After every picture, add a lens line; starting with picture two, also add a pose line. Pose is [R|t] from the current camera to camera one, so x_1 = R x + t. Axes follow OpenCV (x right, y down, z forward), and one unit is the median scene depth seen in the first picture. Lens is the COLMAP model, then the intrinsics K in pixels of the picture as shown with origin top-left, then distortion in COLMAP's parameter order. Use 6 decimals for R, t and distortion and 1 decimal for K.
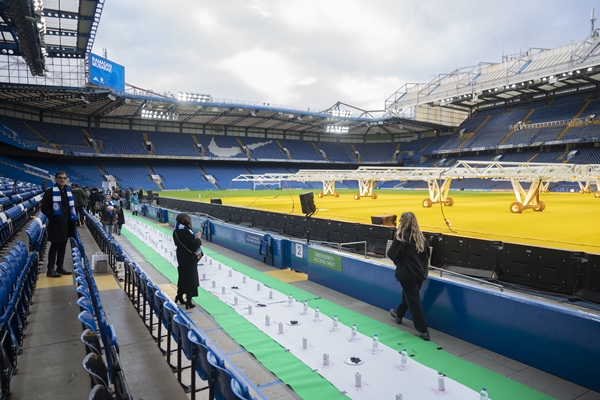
lens RADIAL K [[411.1, 0, 300.0], [0, 411.1, 200.0], [0, 0, 1]] dist [-0.041317, 0.060769]
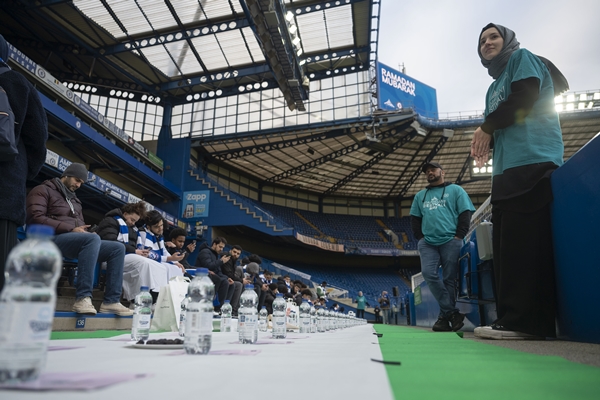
lens RADIAL K [[411.1, 0, 300.0], [0, 411.1, 200.0], [0, 0, 1]] dist [-0.041317, 0.060769]
pose [[0.764234, -0.181723, -0.618808, -0.274070], [-0.030520, 0.948217, -0.316153, 0.001823], [0.644217, 0.260501, 0.719113, 0.559903]]
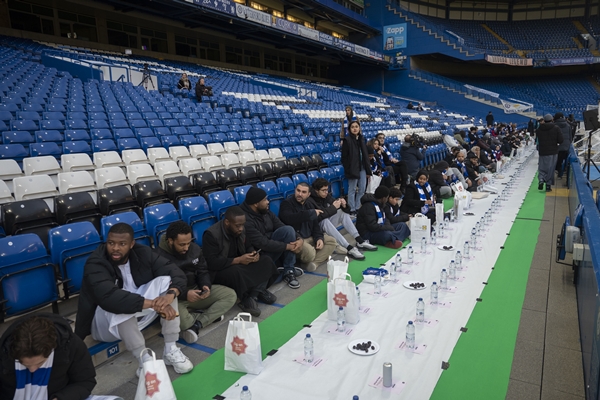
lens RADIAL K [[423.2, 0, 300.0], [0, 423.2, 200.0], [0, 0, 1]] dist [-0.003337, 0.000891]
pose [[0.472346, 0.142873, -0.869757, -0.174927], [-0.005652, 0.987246, 0.159103, -0.012540], [0.881395, -0.070235, 0.467129, 0.405935]]
